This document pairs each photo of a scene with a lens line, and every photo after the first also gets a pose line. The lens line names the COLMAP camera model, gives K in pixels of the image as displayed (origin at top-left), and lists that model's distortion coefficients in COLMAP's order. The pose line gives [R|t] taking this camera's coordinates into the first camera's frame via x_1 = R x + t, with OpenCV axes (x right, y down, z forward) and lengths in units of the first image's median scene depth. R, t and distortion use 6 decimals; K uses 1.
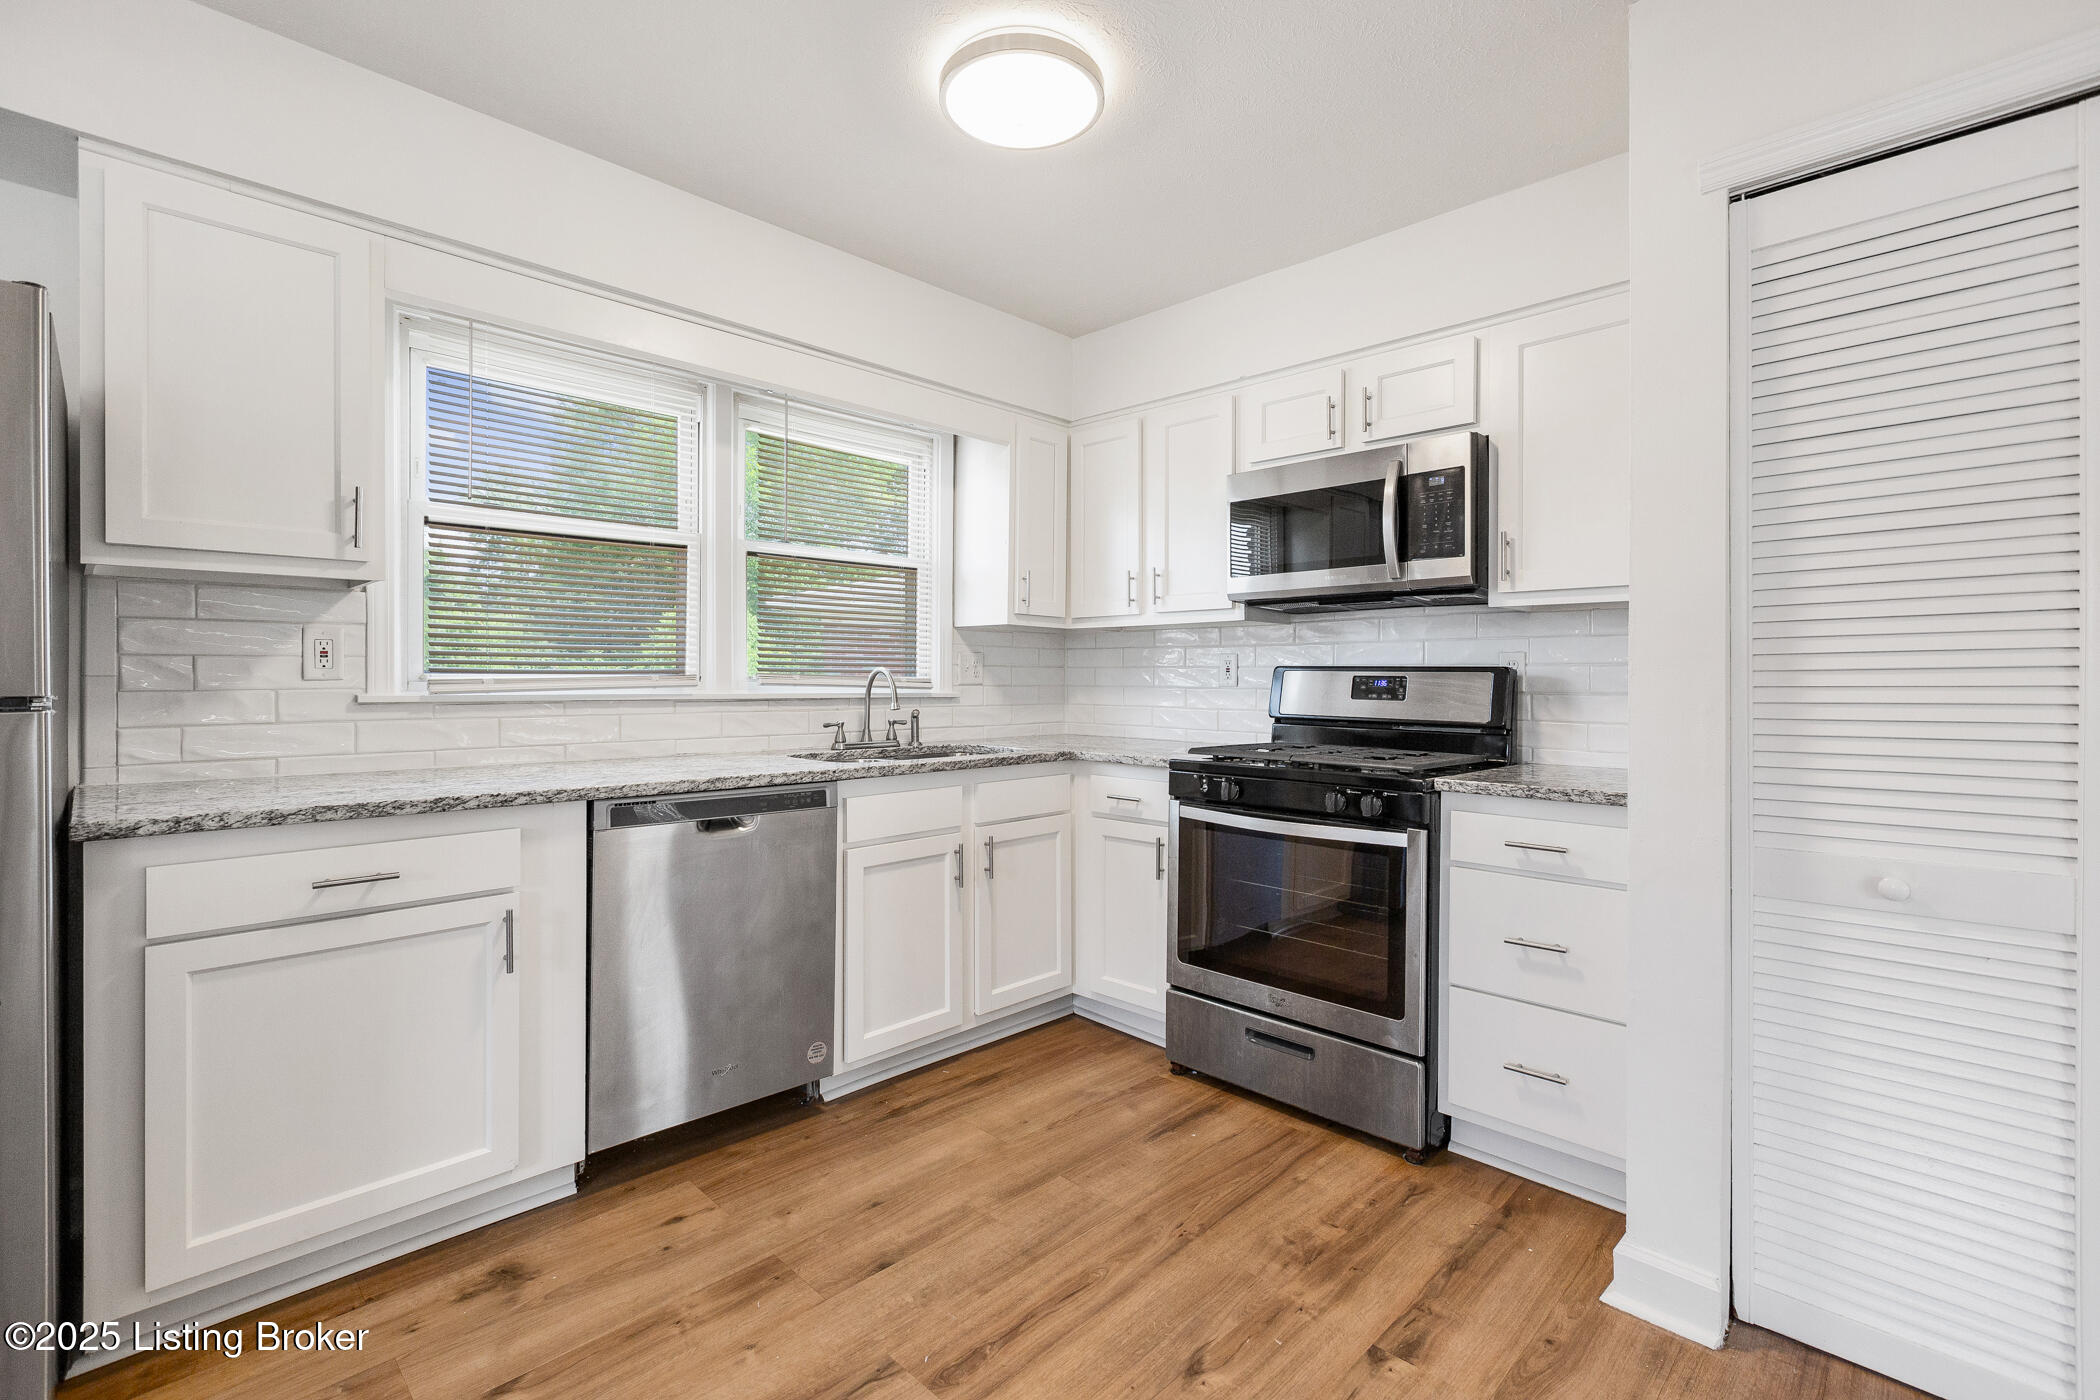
lens RADIAL K [[933.3, 0, 1051.4], [0, 933.3, 688.8], [0, 0, 1]] dist [-0.000722, -0.000208]
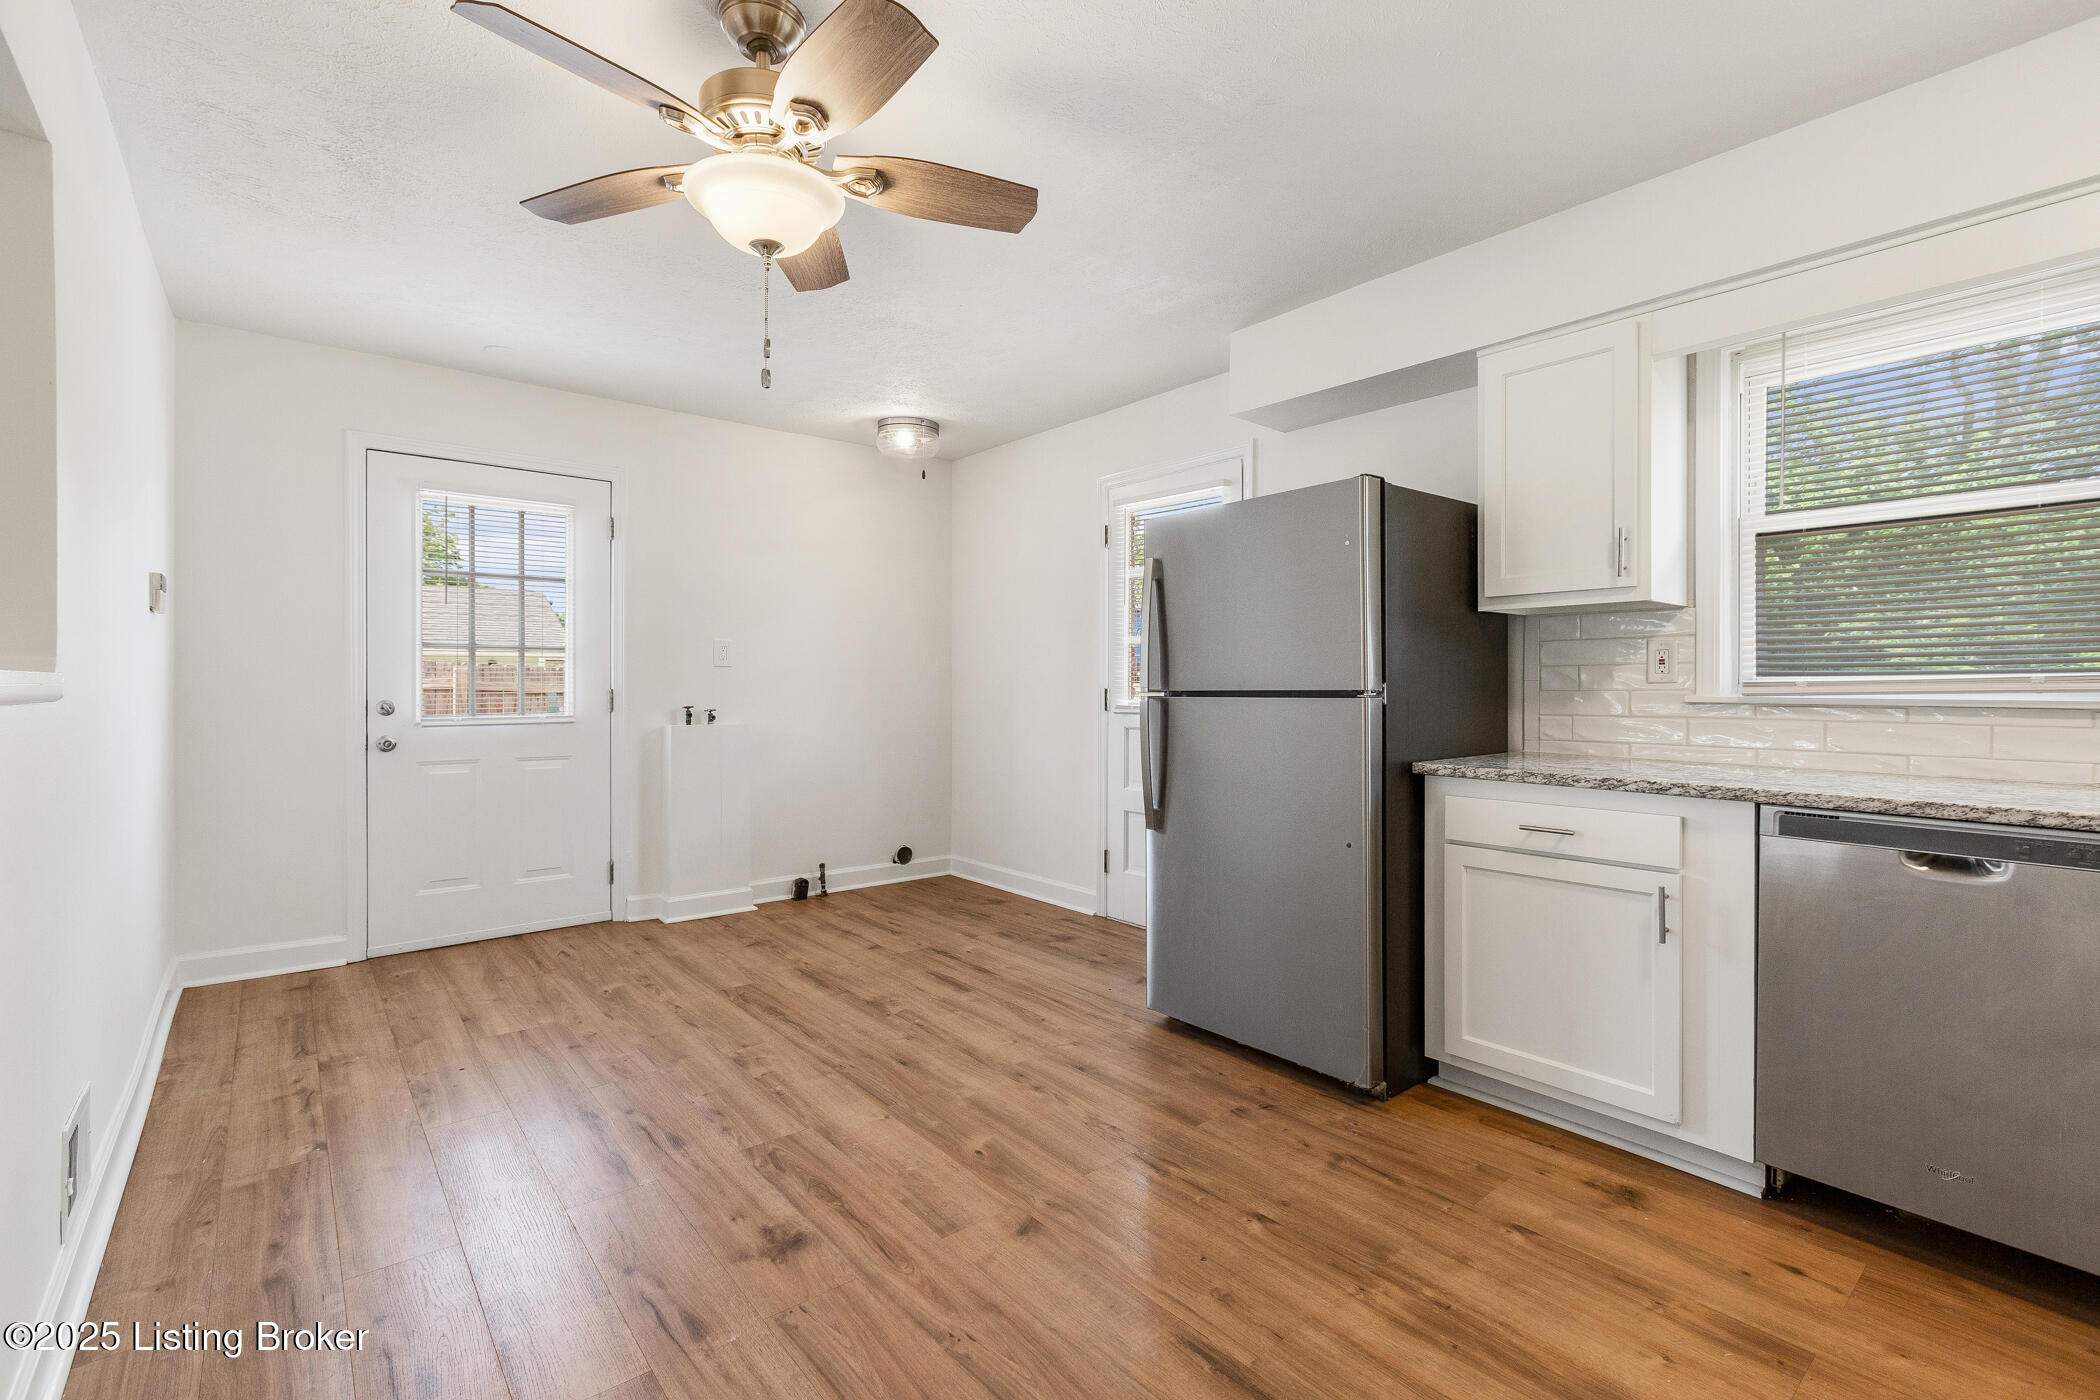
lens RADIAL K [[933.3, 0, 1051.4], [0, 933.3, 688.8], [0, 0, 1]] dist [-0.000722, -0.000208]
pose [[-0.102257, 0.003263, -0.994753, 0.570800], [-0.010869, 0.999931, 0.004397, 0.001976], [0.994699, 0.011262, -0.102214, 0.354998]]
